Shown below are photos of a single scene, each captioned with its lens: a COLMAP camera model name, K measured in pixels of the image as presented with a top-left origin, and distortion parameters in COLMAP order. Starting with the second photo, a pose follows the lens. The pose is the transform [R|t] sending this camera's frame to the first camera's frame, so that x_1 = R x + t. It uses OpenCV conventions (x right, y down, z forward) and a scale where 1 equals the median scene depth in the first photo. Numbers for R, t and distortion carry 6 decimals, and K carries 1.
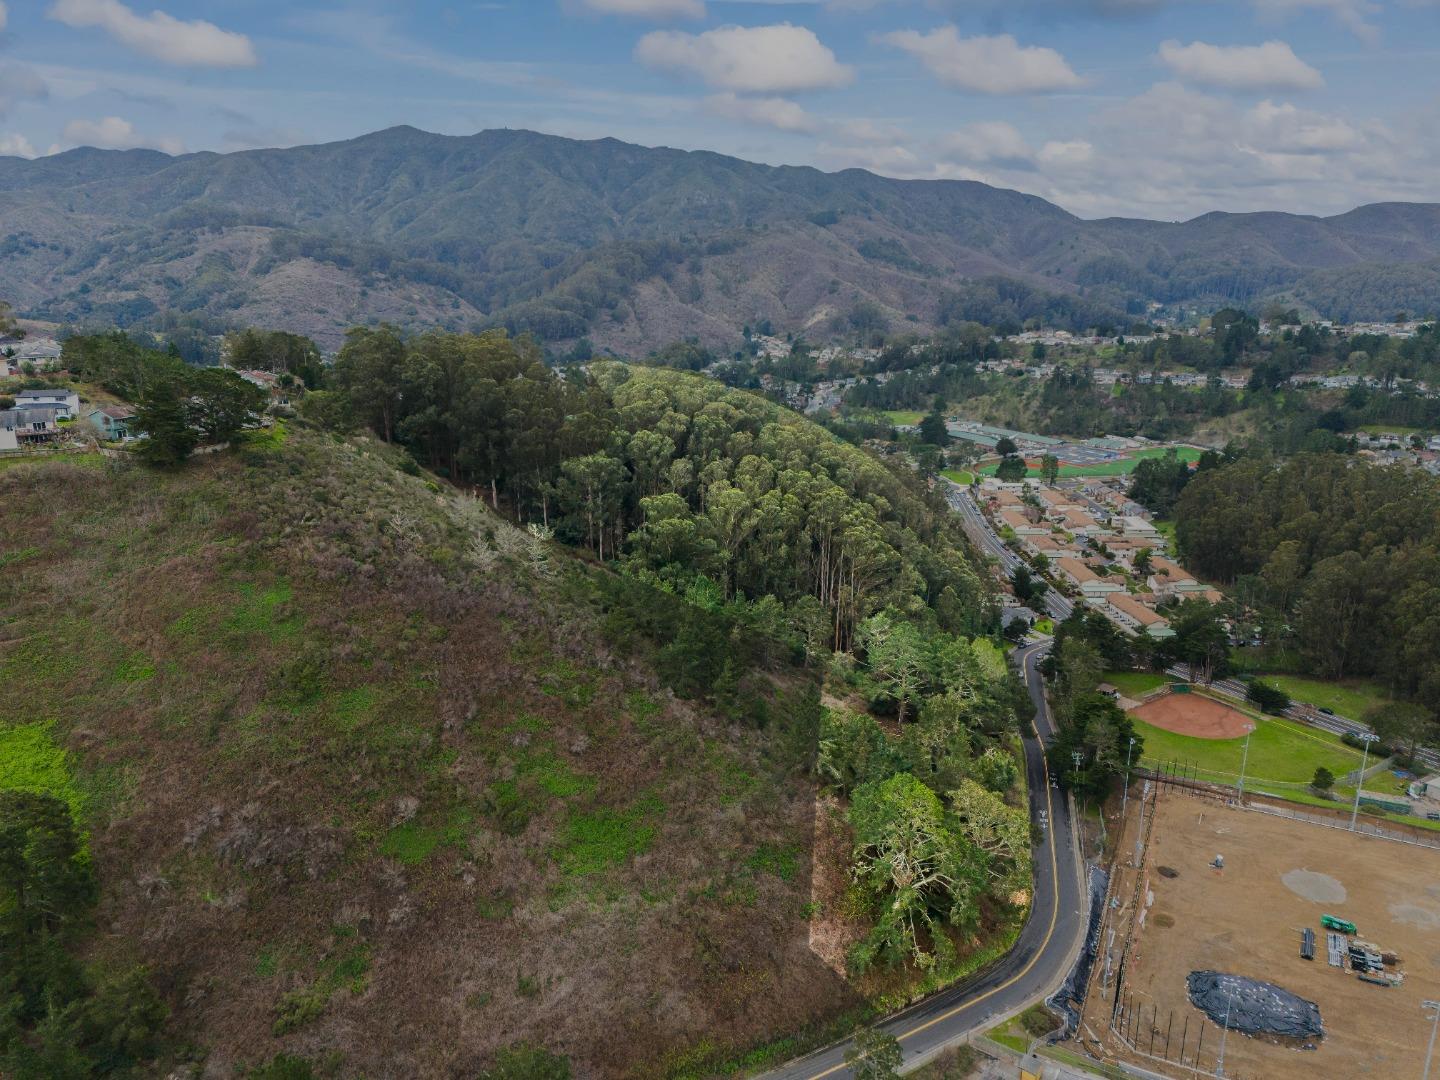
lens RADIAL K [[1052.5, 0, 716.6], [0, 1052.5, 546.2], [0, 0, 1]] dist [0.065356, -0.052623]
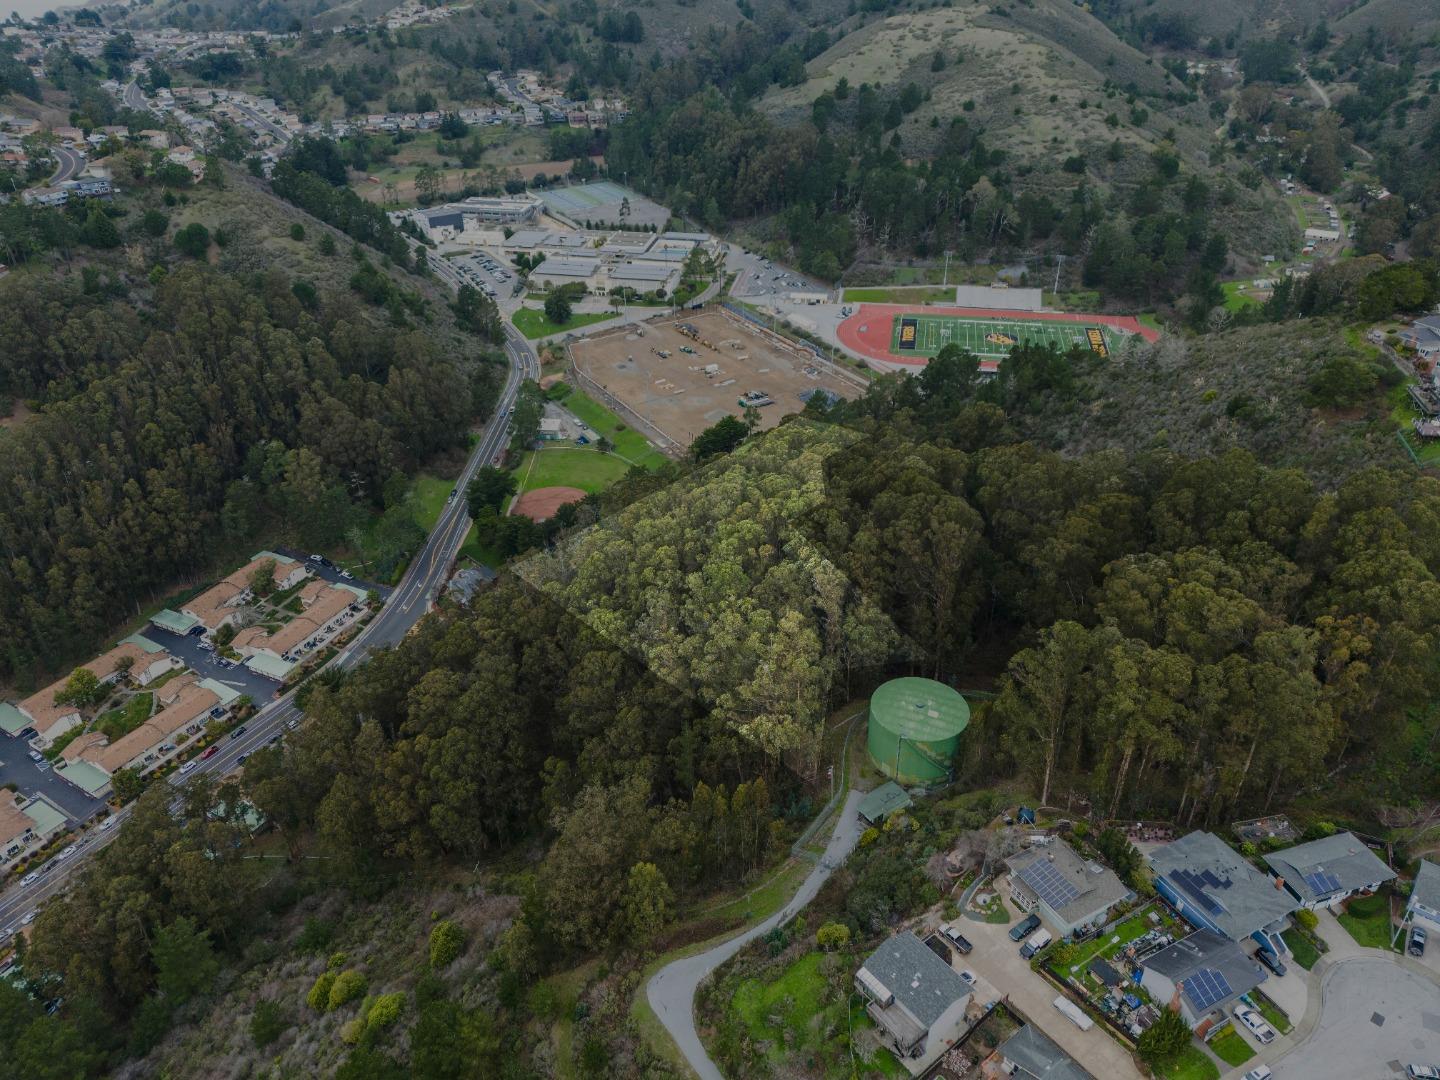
lens RADIAL K [[1052.5, 0, 715.0], [0, 1052.5, 535.7], [0, 0, 1]] dist [0.065356, -0.052623]
pose [[-0.848512, -0.265664, 0.457657, -0.096471], [0.156390, 0.700324, 0.696483, -0.208385], [-0.505539, 0.662547, -0.552687, 0.503910]]
